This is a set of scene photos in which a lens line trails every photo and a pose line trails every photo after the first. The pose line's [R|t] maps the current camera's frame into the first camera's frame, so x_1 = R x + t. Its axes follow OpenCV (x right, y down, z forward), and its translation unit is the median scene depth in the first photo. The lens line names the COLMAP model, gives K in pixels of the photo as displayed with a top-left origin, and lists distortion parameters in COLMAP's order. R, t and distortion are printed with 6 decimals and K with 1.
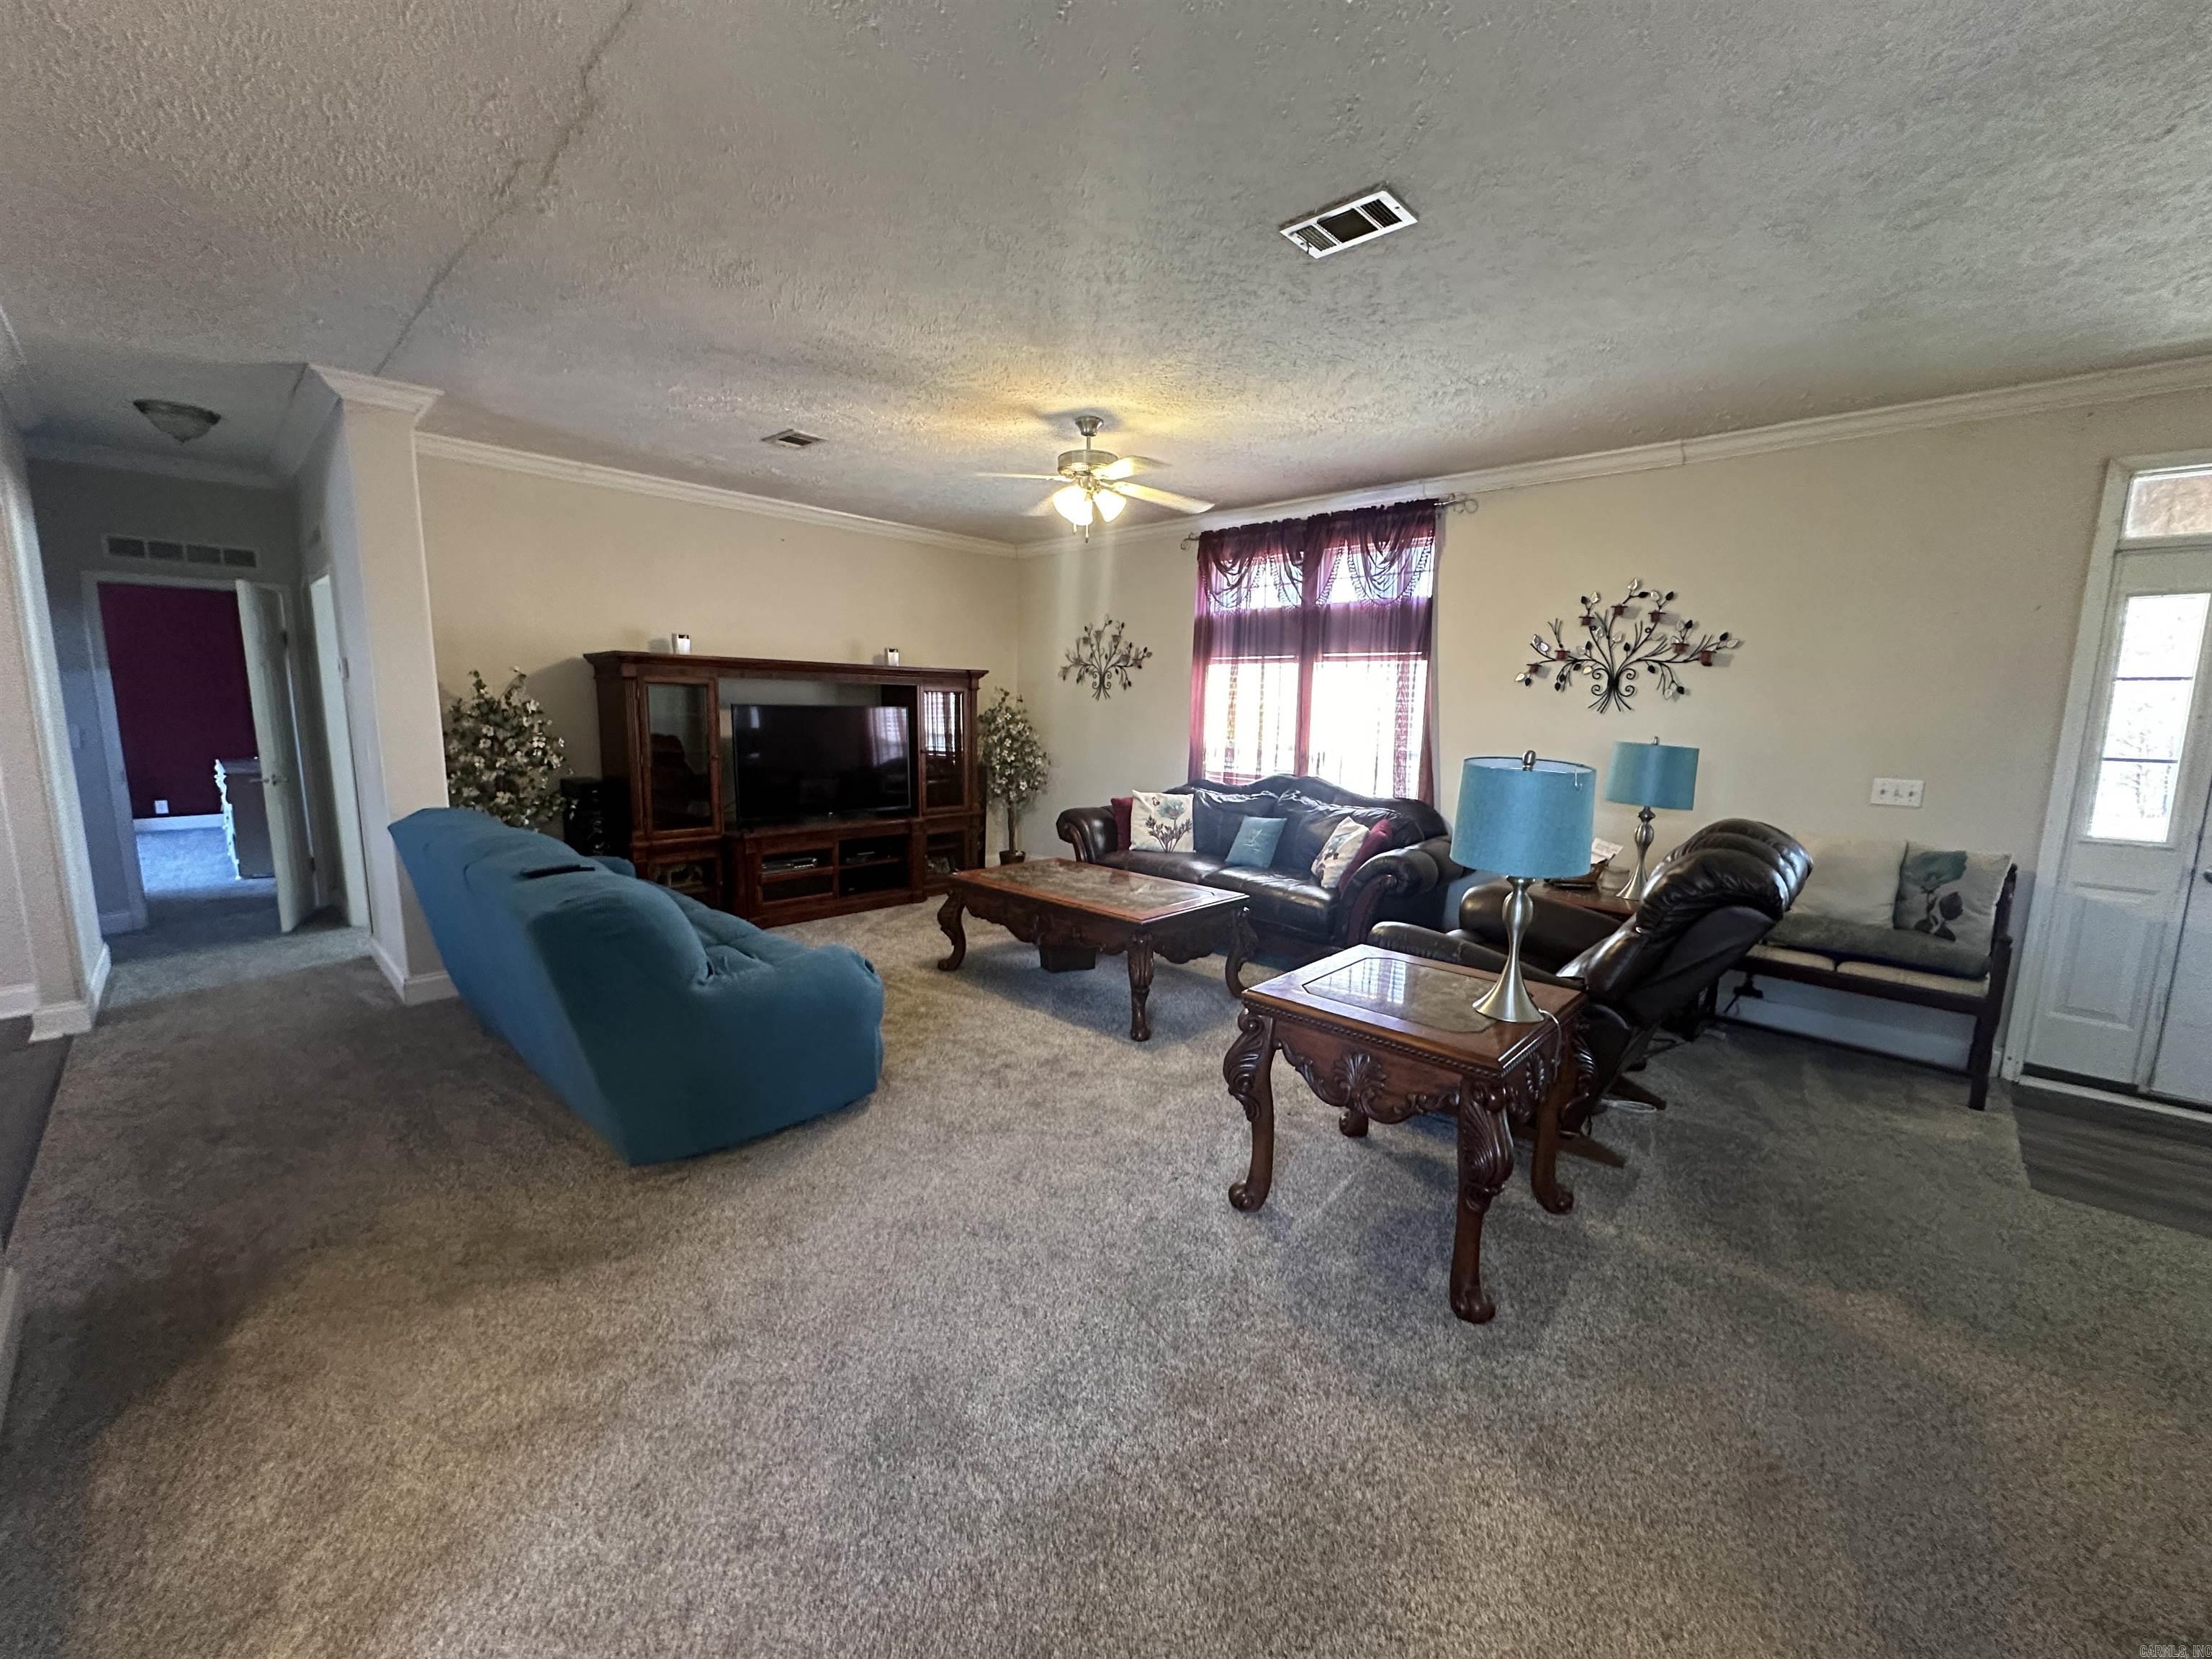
lens RADIAL K [[880.4, 0, 1091.4], [0, 880.4, 830.8], [0, 0, 1]] dist [-0.002808, 0.000541]
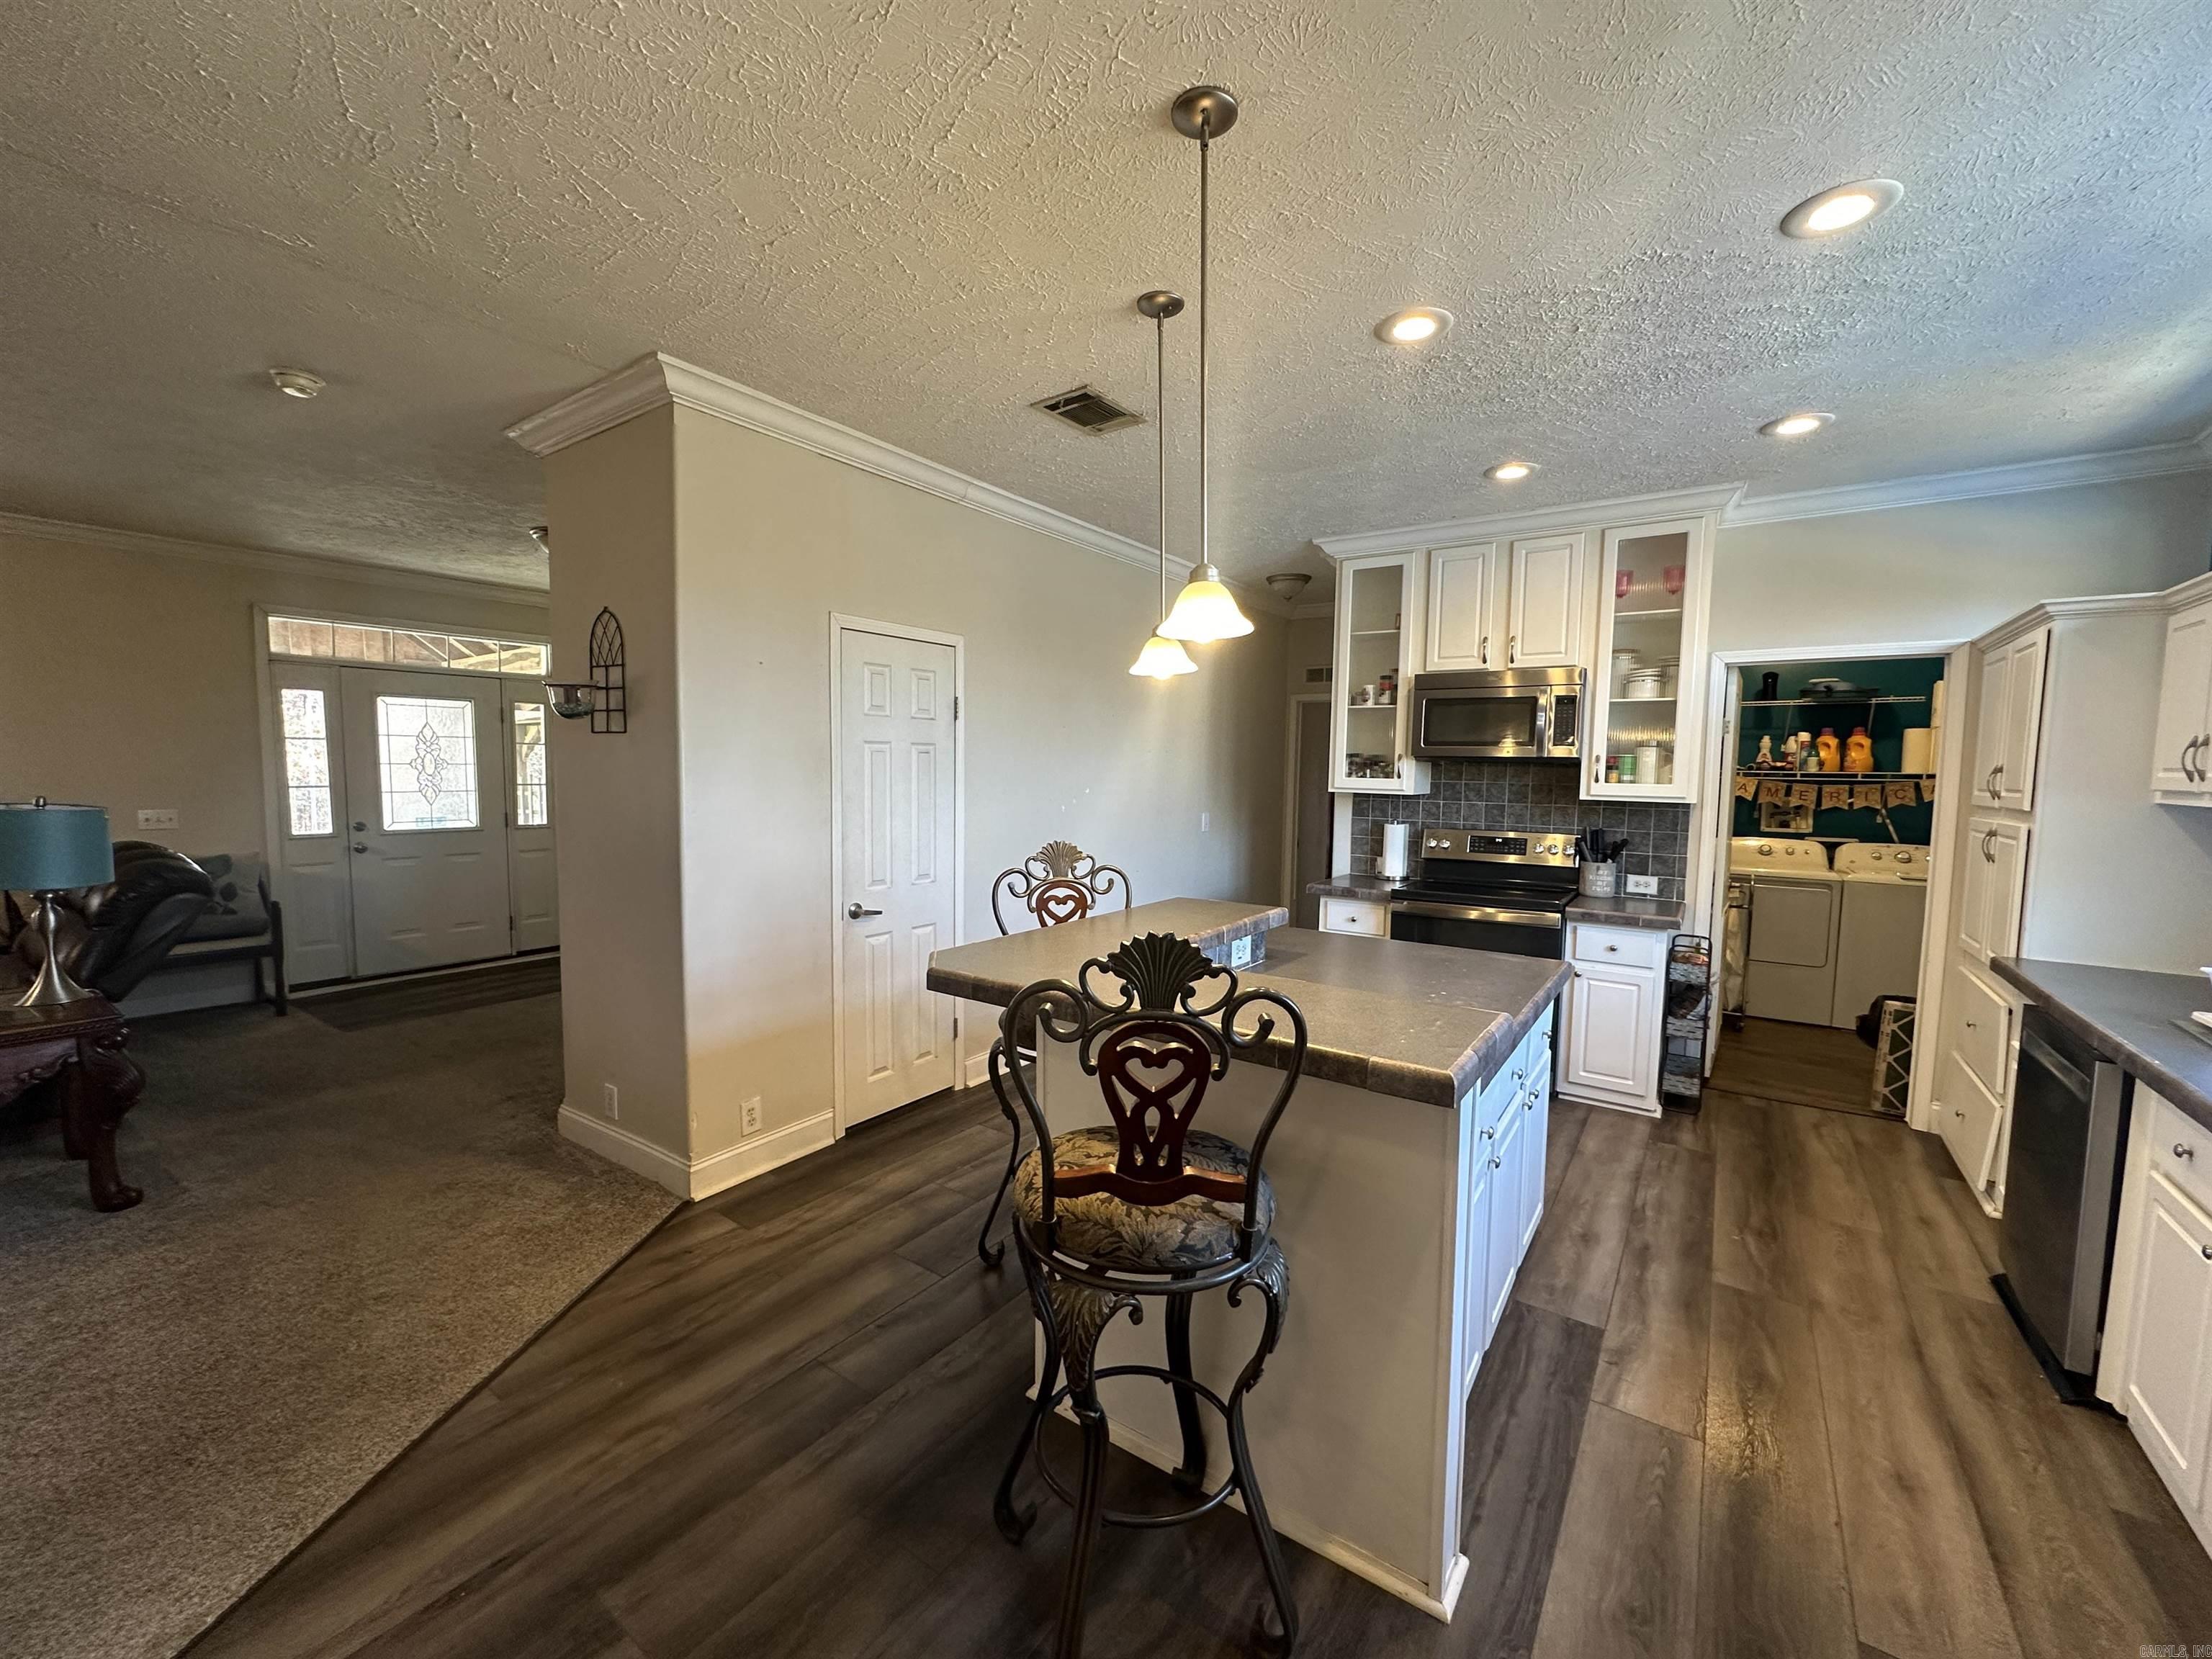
lens RADIAL K [[880.4, 0, 1103.2], [0, 880.4, 831.8], [0, 0, 1]] dist [-0.002808, 0.000541]
pose [[-0.148359, -0.093959, 0.984460, -0.582559], [0.134110, 0.984369, 0.114161, 0.013997], [-0.979798, 0.148963, -0.133439, -0.212757]]
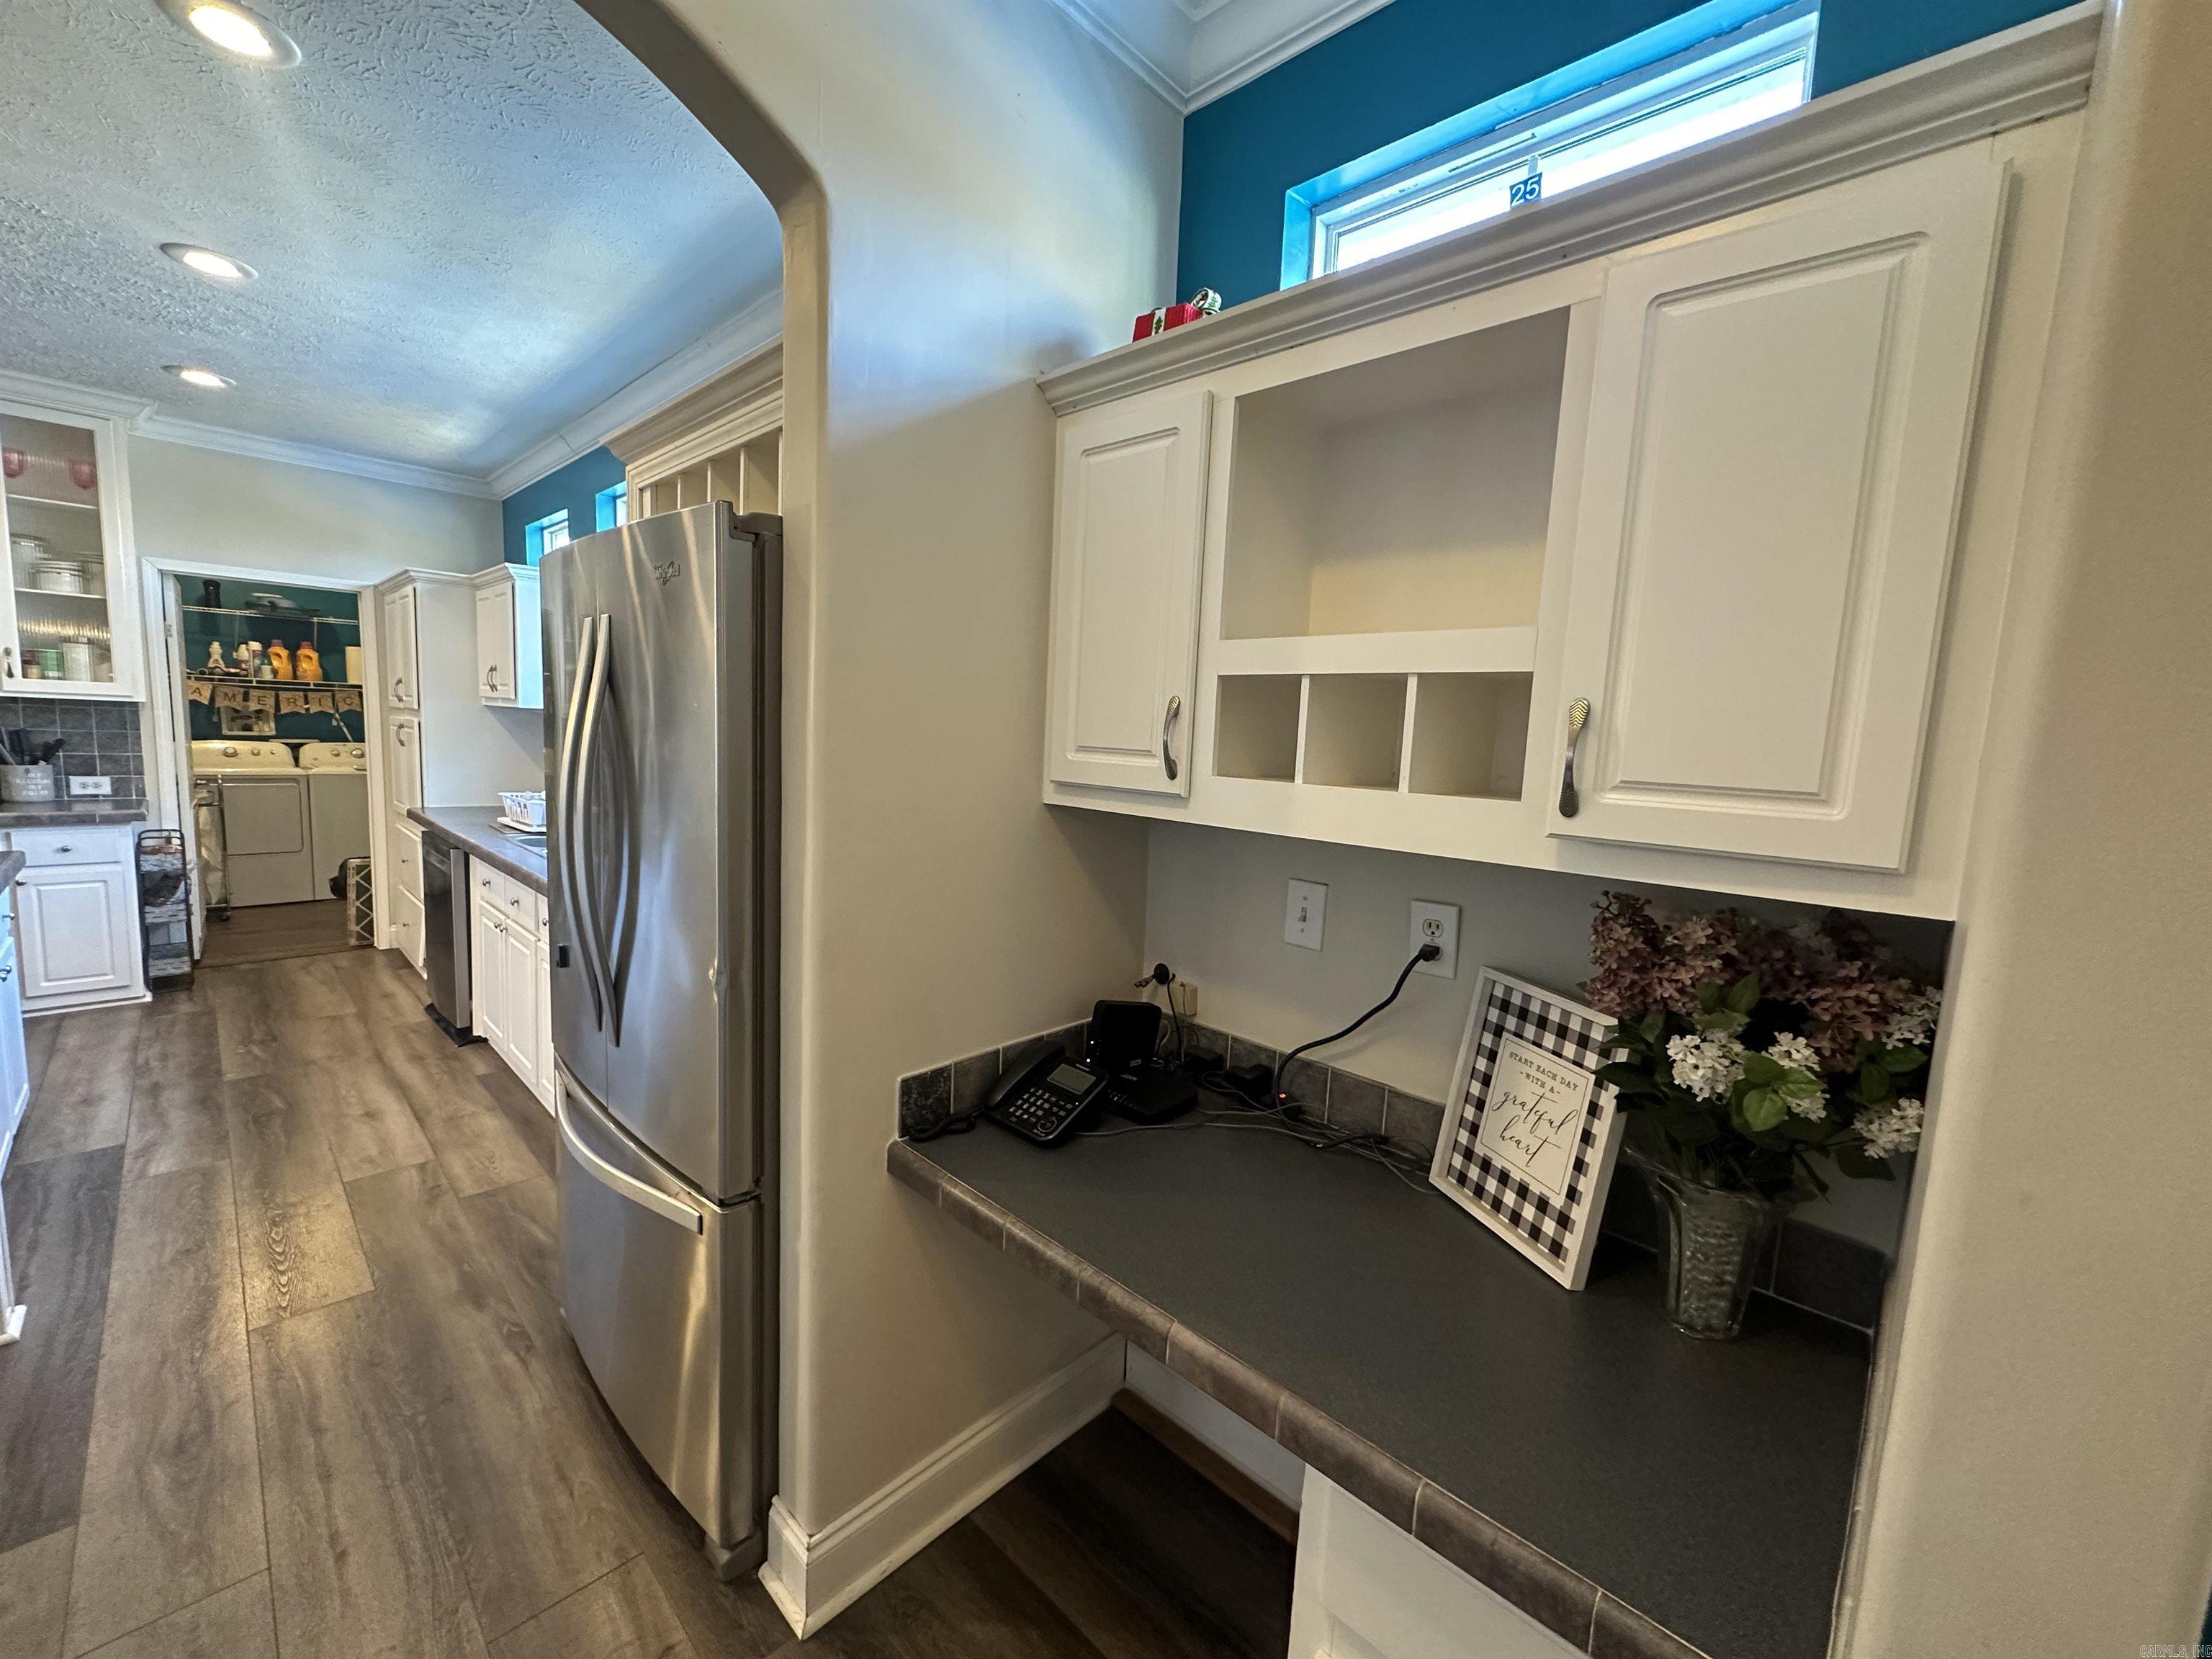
lens RADIAL K [[880.4, 0, 1104.4], [0, 880.4, 831.5], [0, 0, 1]] dist [-0.002808, 0.000541]
pose [[-0.997804, -0.065592, -0.009235, -0.837223], [-0.065683, 0.961721, 0.266043, -0.018735], [-0.008569, 0.266066, -0.963917, 0.029340]]
